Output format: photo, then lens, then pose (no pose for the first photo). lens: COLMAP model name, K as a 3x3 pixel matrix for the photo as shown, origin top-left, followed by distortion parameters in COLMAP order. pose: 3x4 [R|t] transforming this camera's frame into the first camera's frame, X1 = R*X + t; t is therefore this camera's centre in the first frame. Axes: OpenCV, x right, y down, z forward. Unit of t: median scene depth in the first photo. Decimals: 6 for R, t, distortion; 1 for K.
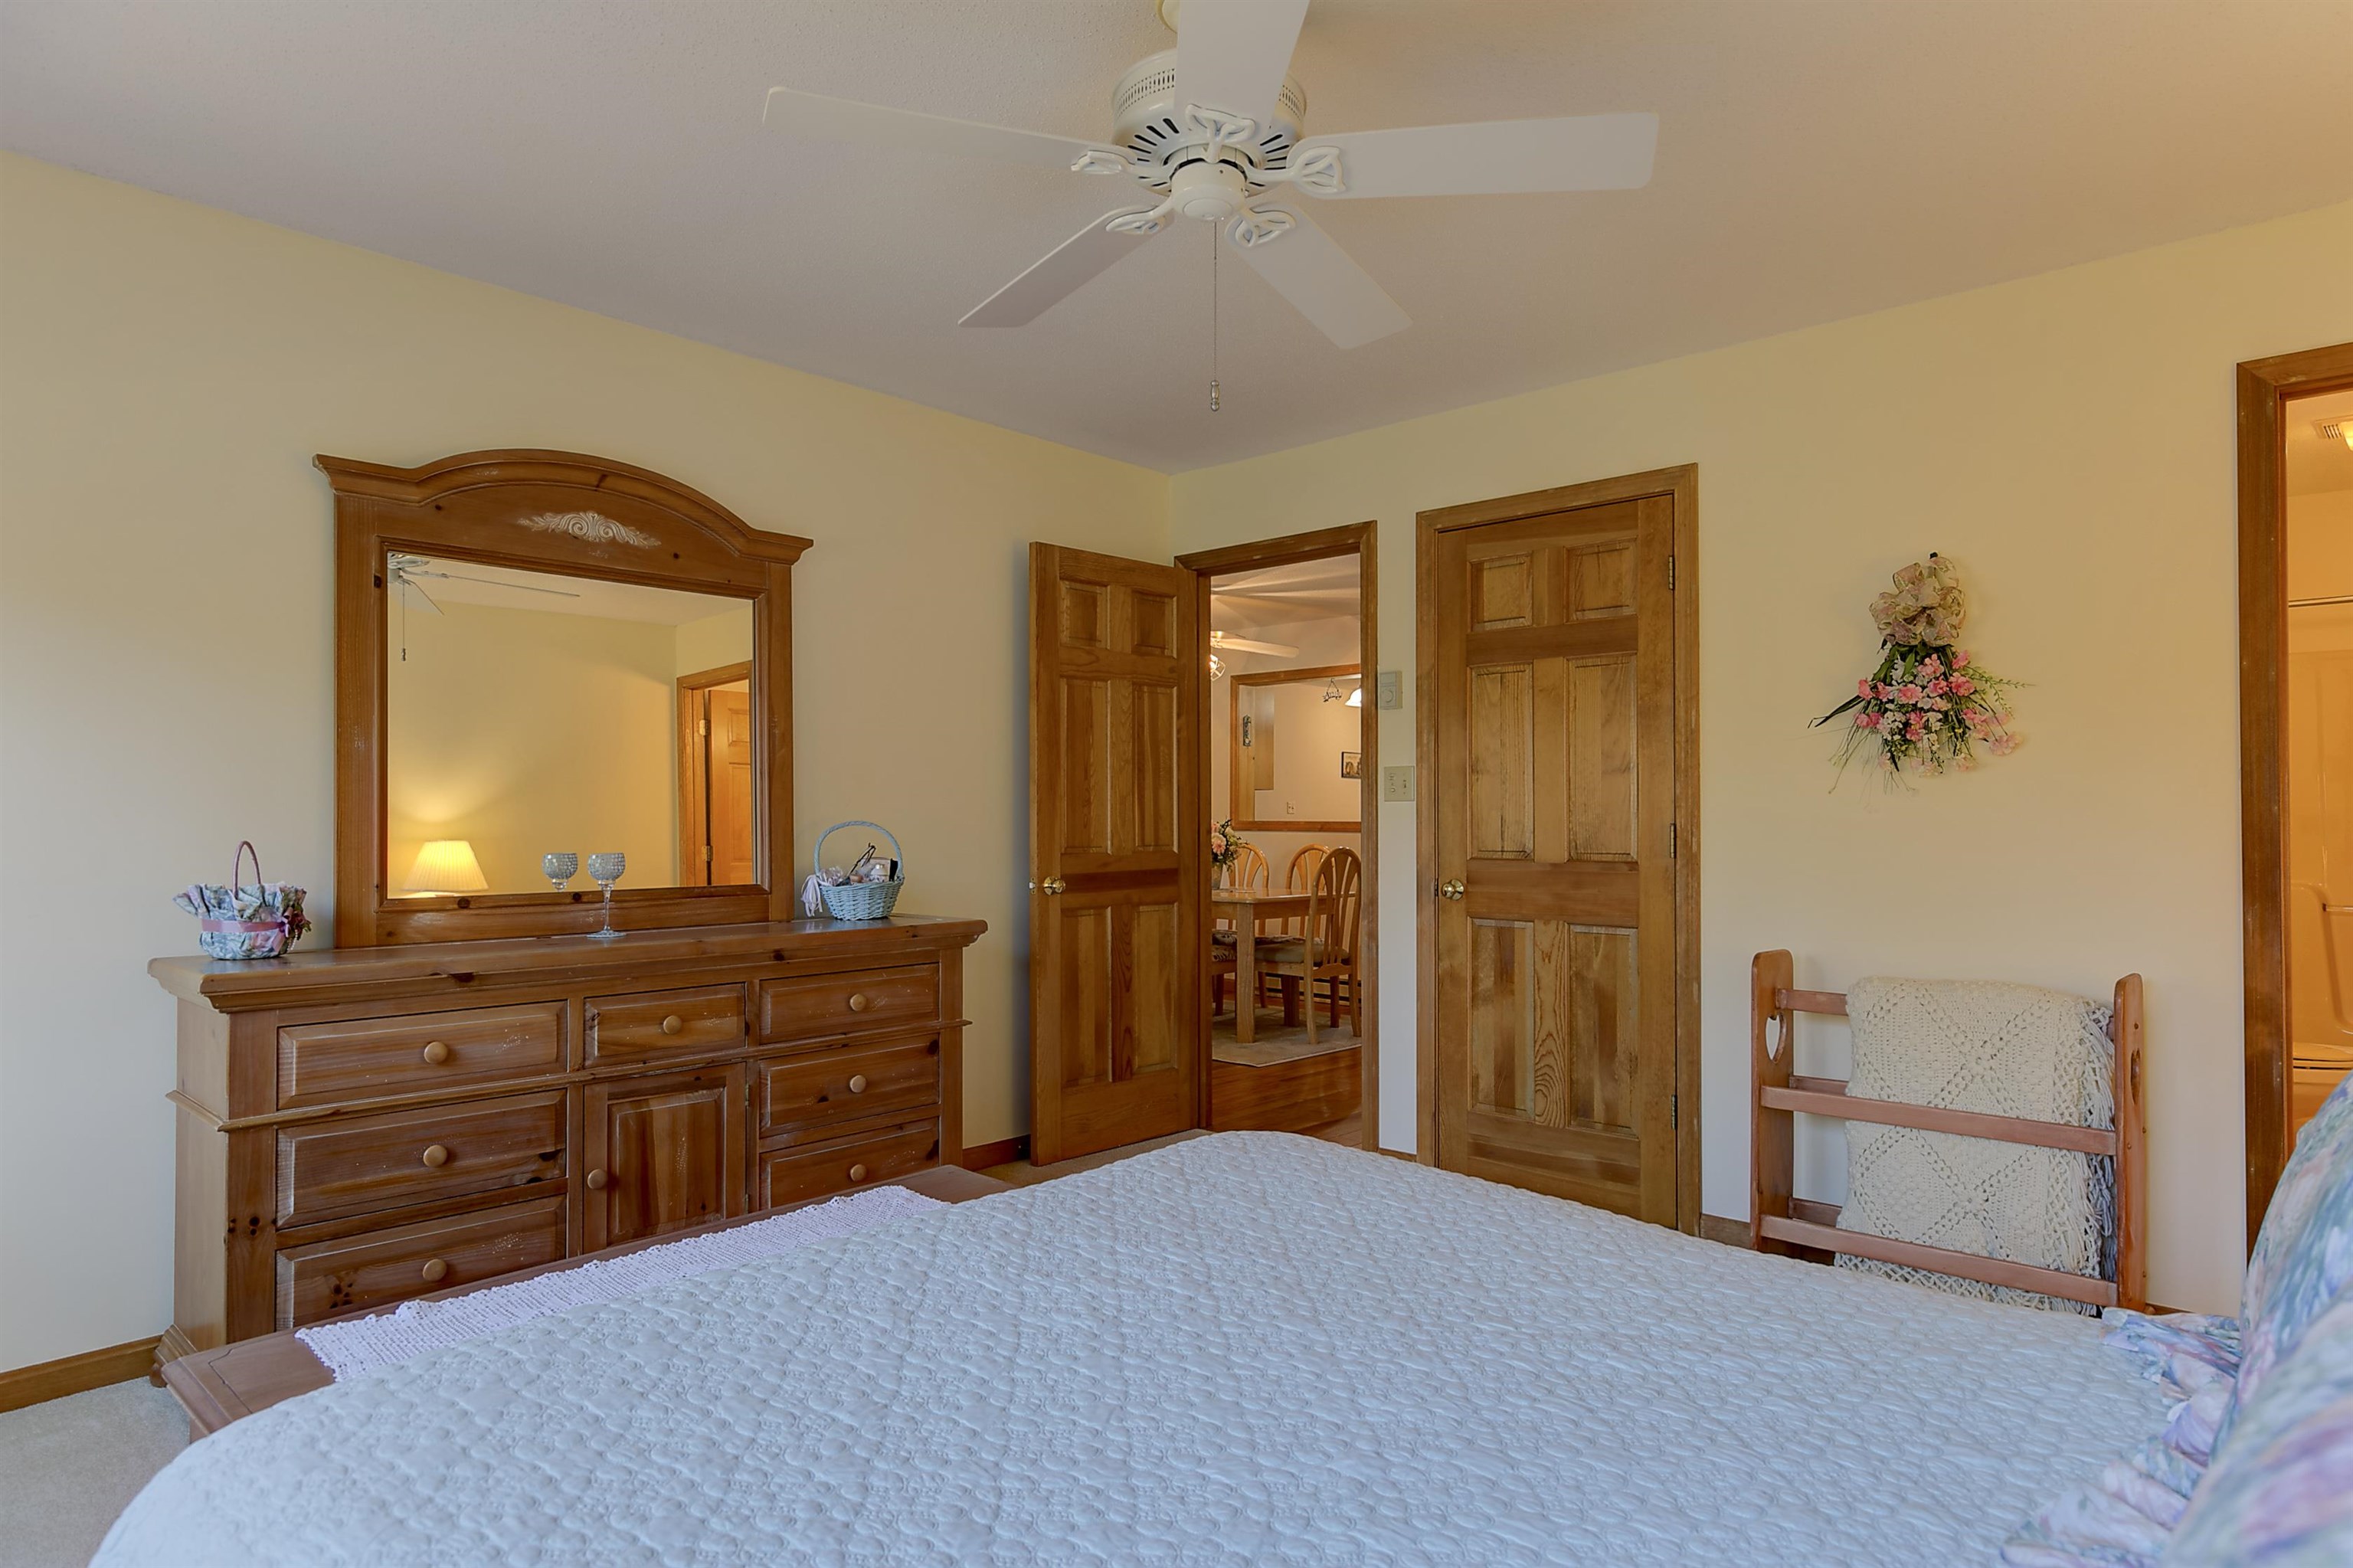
lens RADIAL K [[1348.2, 0, 1171.2], [0, 1348.2, 800.3], [0, 0, 1]] dist [0.003255, -0.000643]
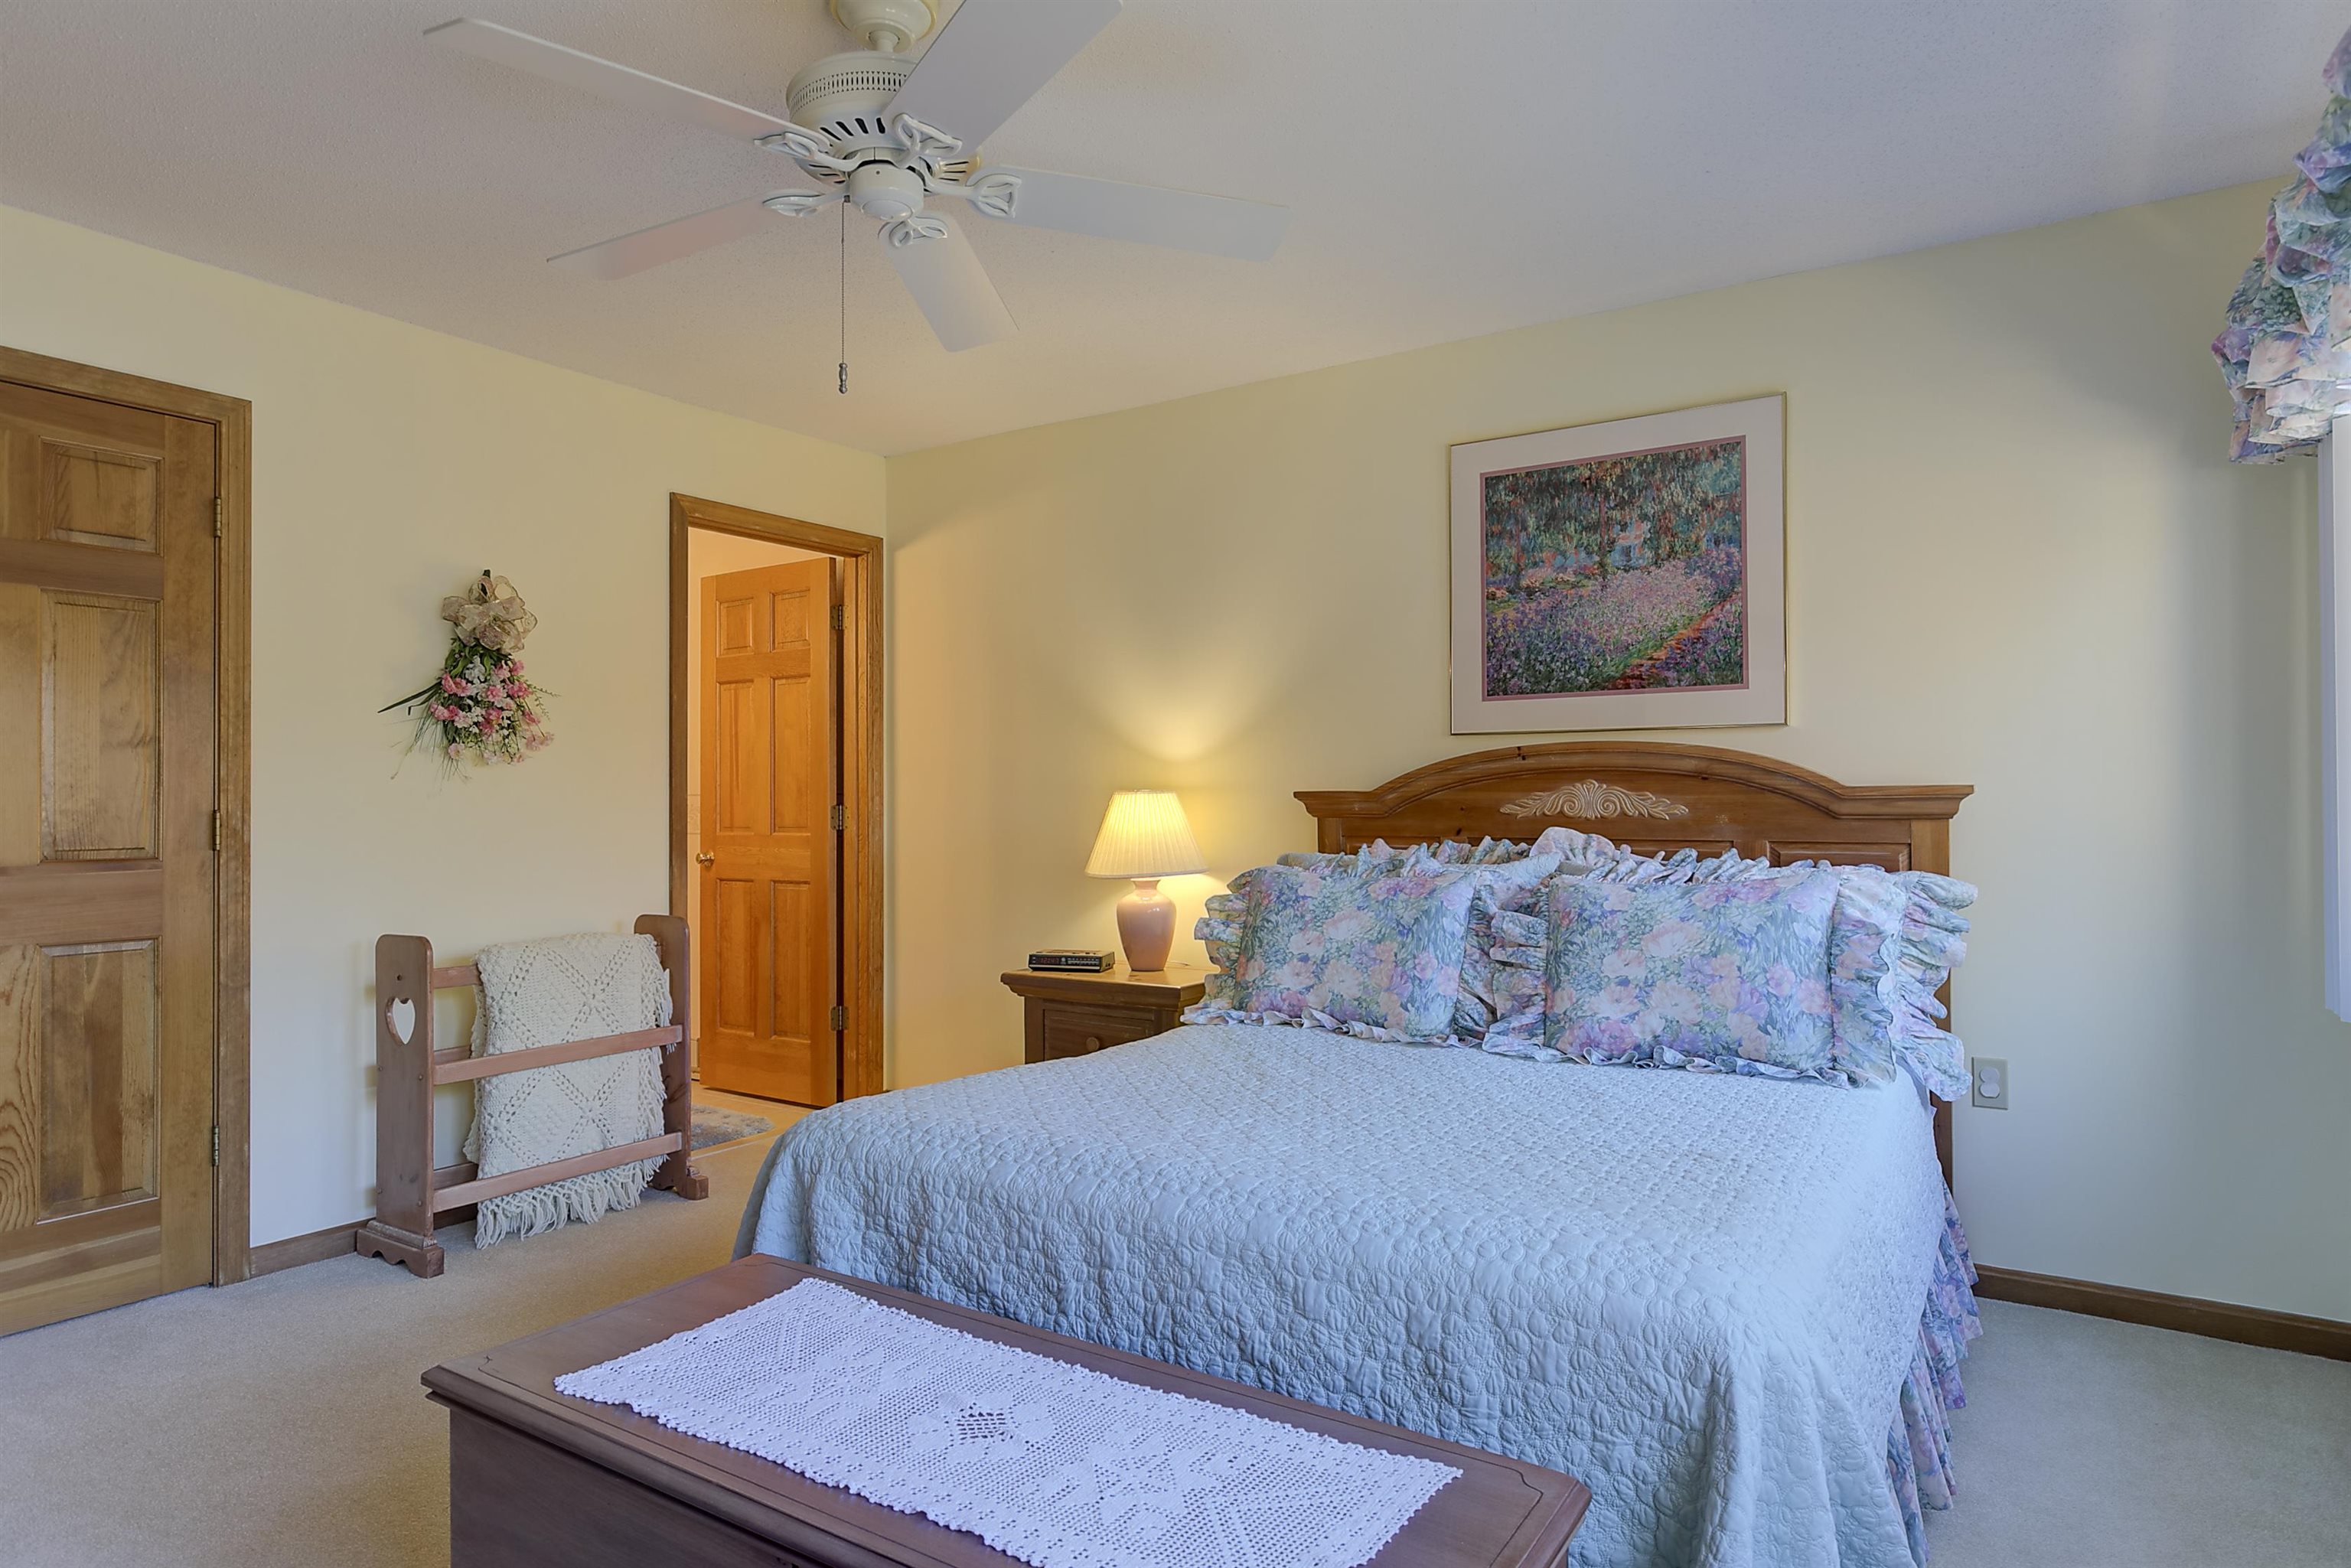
lens RADIAL K [[1326.4, 0, 1177.6], [0, 1326.4, 788.4], [0, 0, 1]] dist [0.001968, -0.000111]
pose [[-0.161399, 0.007940, 0.986857, -0.556239], [-0.009570, 0.999908, -0.009610, 0.005892], [-0.986843, -0.010996, -0.161308, 0.529165]]
